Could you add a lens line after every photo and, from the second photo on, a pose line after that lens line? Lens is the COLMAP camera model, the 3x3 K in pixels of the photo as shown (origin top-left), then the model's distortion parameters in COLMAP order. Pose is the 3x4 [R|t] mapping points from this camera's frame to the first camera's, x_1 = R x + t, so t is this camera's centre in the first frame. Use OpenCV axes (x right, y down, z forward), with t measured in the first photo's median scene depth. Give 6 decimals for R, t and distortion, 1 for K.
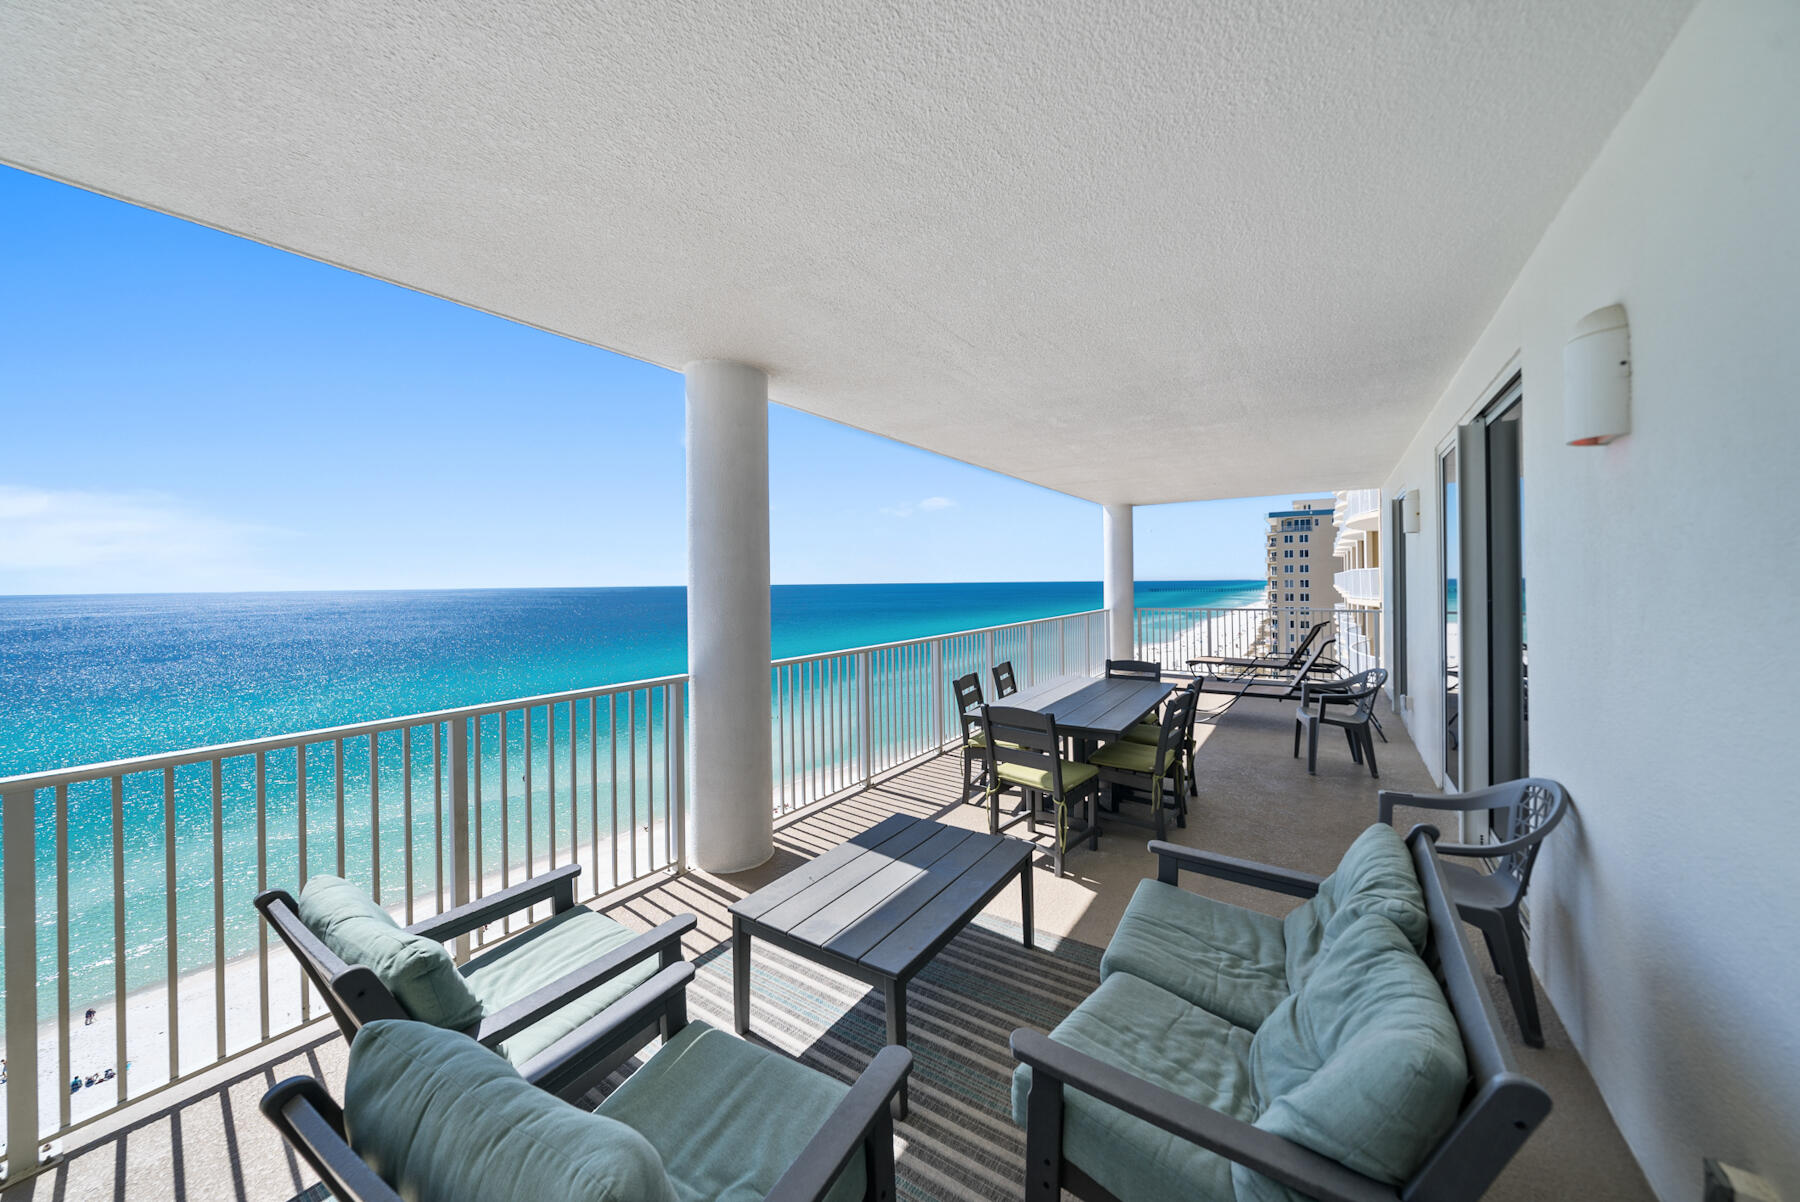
lens RADIAL K [[615.0, 0, 885.1], [0, 615.0, 593.5], [0, 0, 1]] dist [-0.006539, 0.000885]
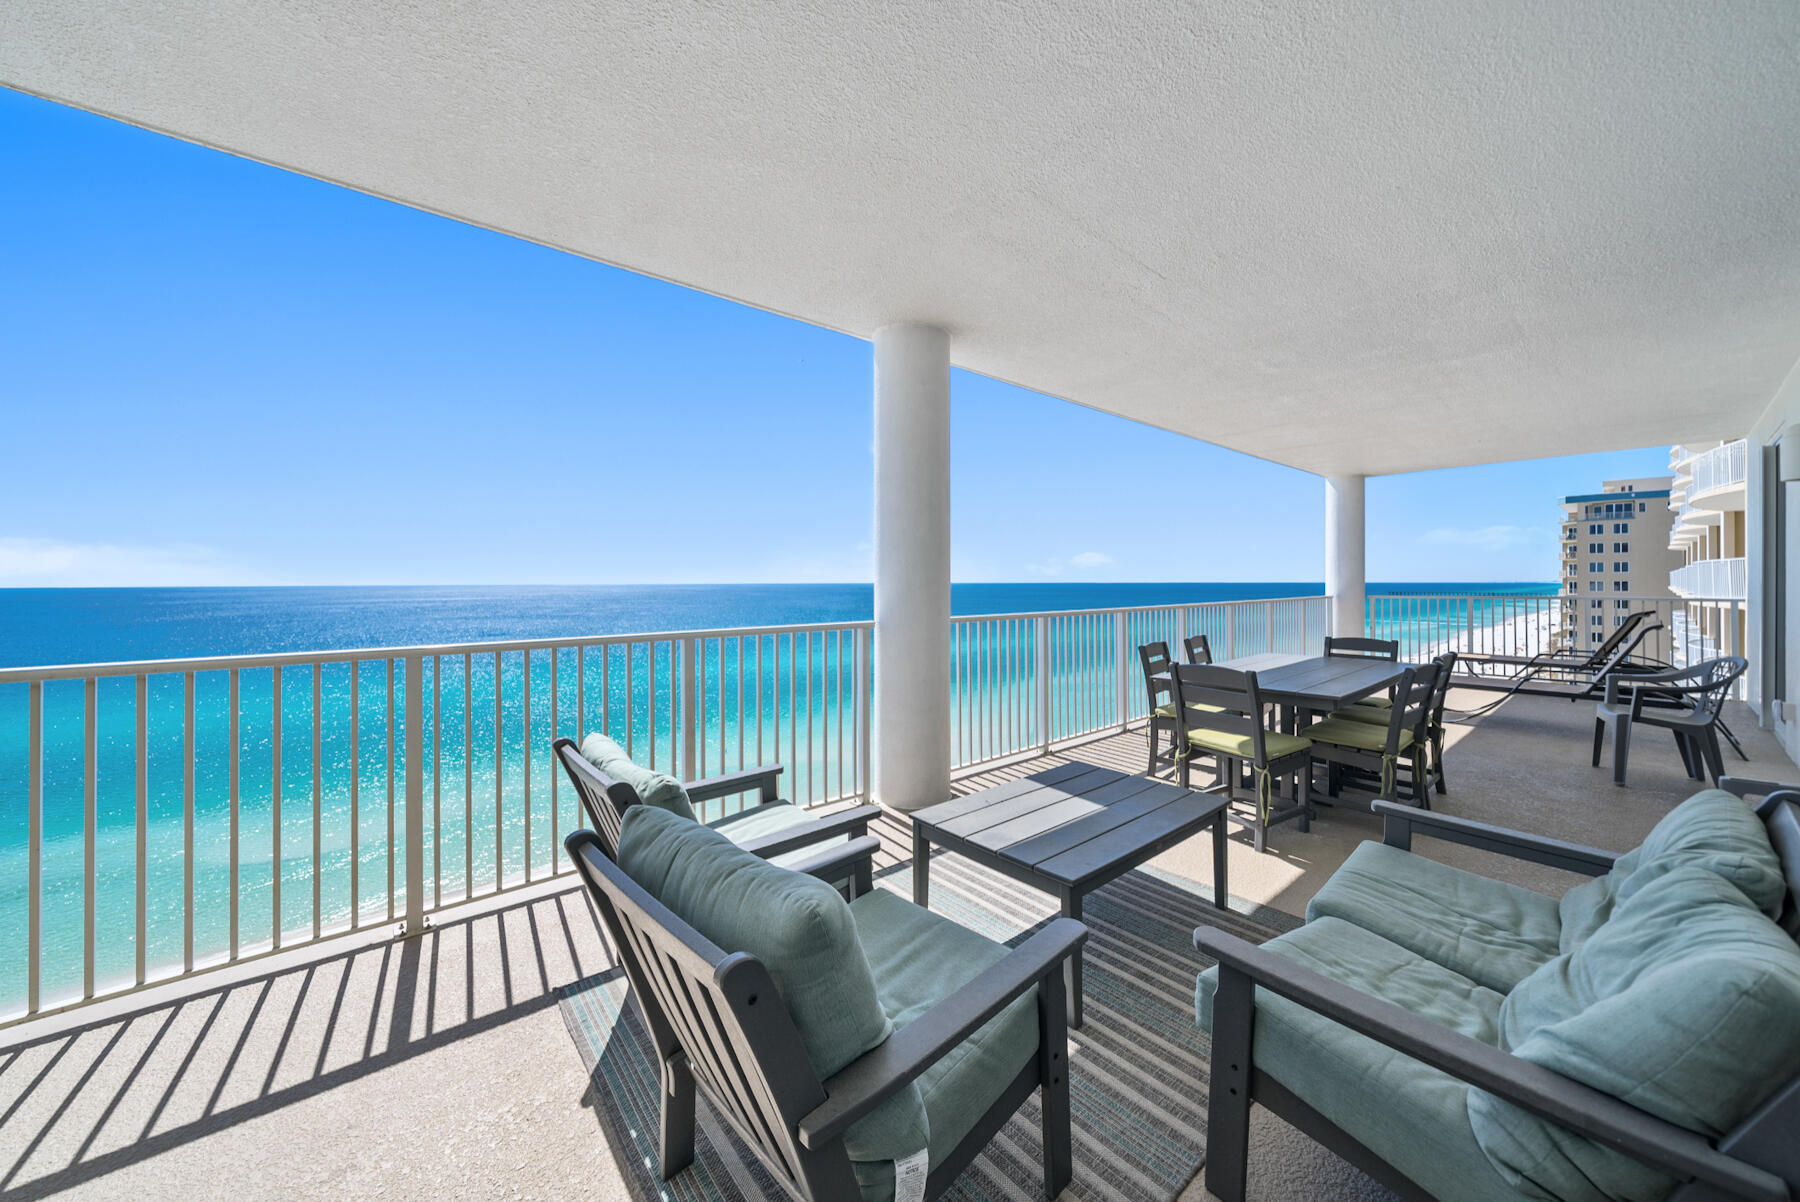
lens RADIAL K [[615.0, 0, 894.7], [0, 615.0, 602.7], [0, 0, 1]] dist [-0.006539, 0.000885]
pose [[0.962844, 0.010129, -0.269869, 0.004296], [-0.009093, 0.999946, 0.005090, 0.142742], [0.269906, -0.002447, 0.962883, -0.036205]]
